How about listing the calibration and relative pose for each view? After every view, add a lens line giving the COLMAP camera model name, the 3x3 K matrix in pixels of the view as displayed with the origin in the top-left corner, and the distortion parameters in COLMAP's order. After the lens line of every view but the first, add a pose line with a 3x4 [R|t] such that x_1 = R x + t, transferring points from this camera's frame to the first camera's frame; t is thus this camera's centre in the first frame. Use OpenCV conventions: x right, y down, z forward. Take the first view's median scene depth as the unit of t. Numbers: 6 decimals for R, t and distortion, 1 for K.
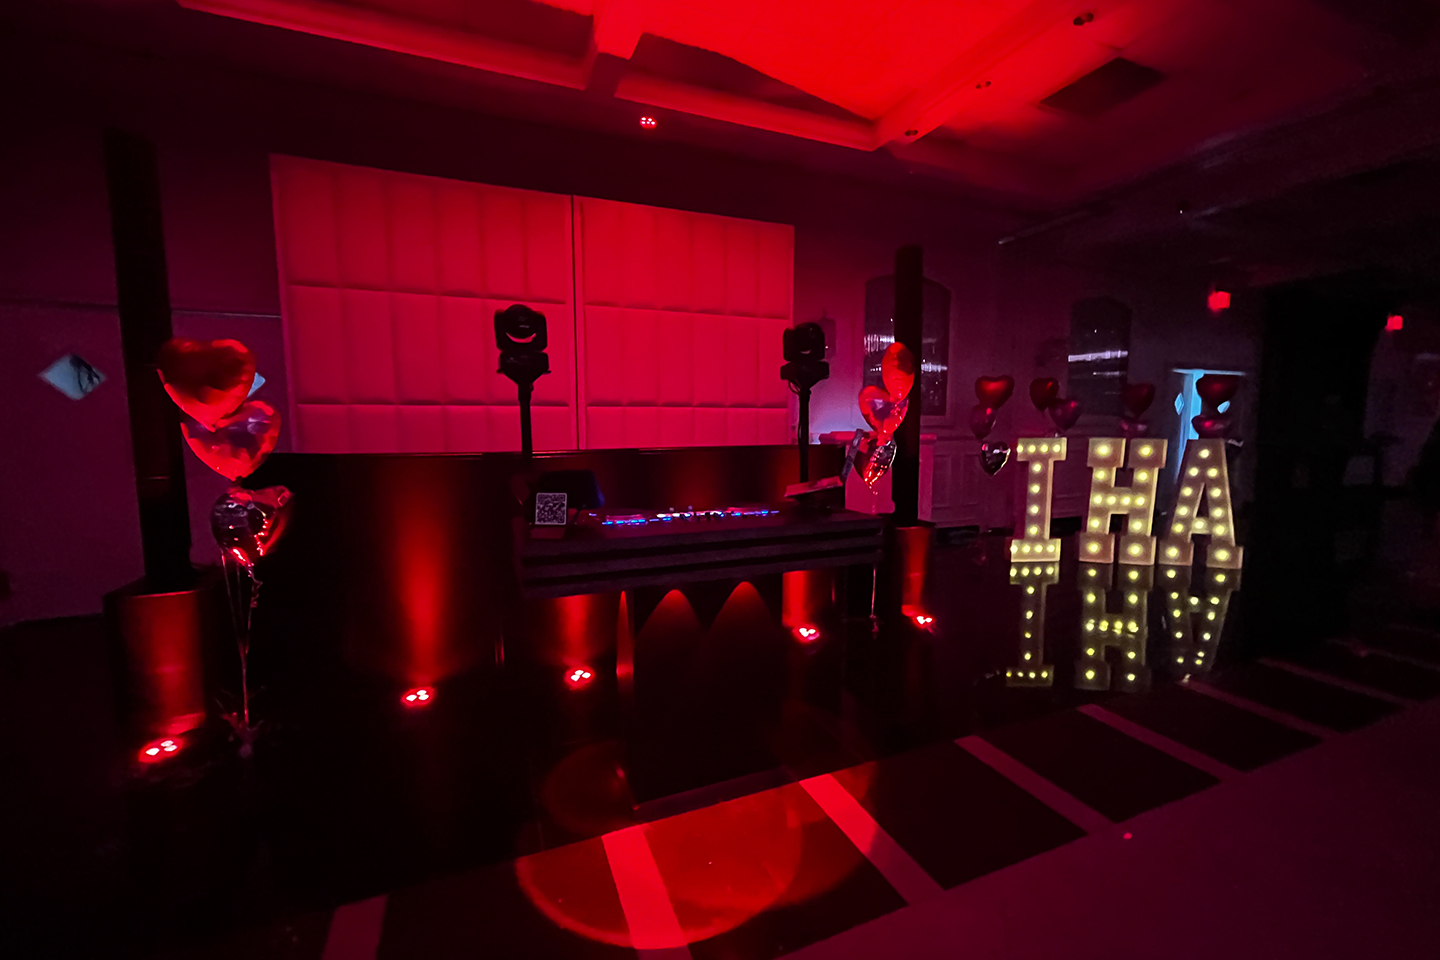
lens RADIAL K [[608.5, 0, 727.8], [0, 608.5, 481.5], [0, 0, 1]] dist [-0.000608, 0.000082]
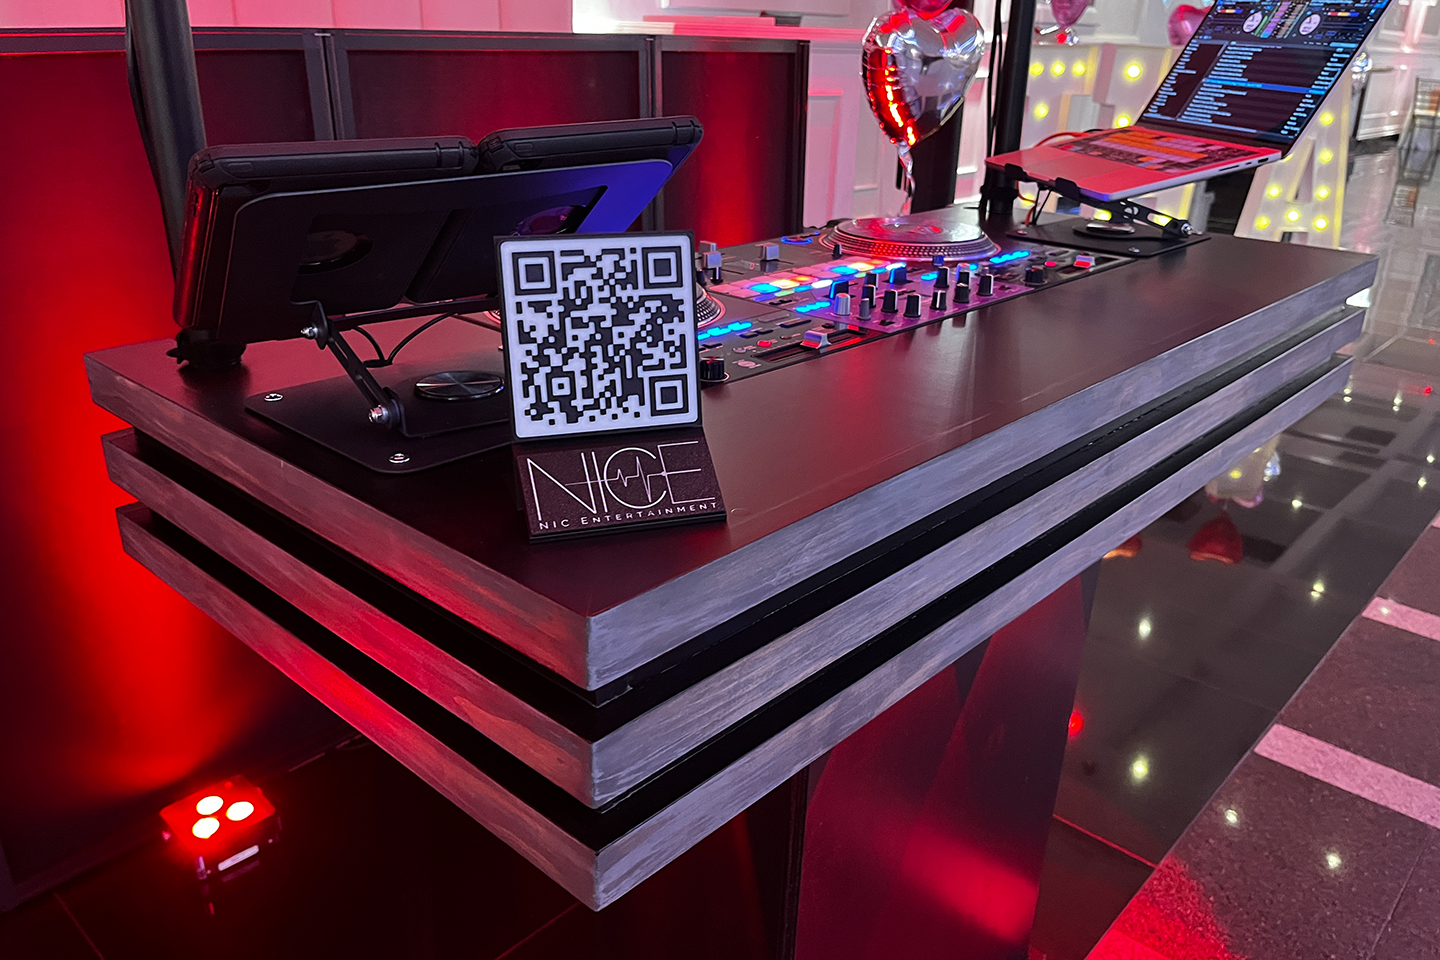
lens RADIAL K [[1088.9, 0, 742.2], [0, 1088.9, 460.1], [0, 0, 1]] dist [-0.011662, -0.004918]
pose [[0.899997, -0.136308, 0.414036, -0.242916], [0.016639, 0.959900, 0.279848, -0.003238], [-0.435579, -0.244973, 0.866175, 0.453716]]
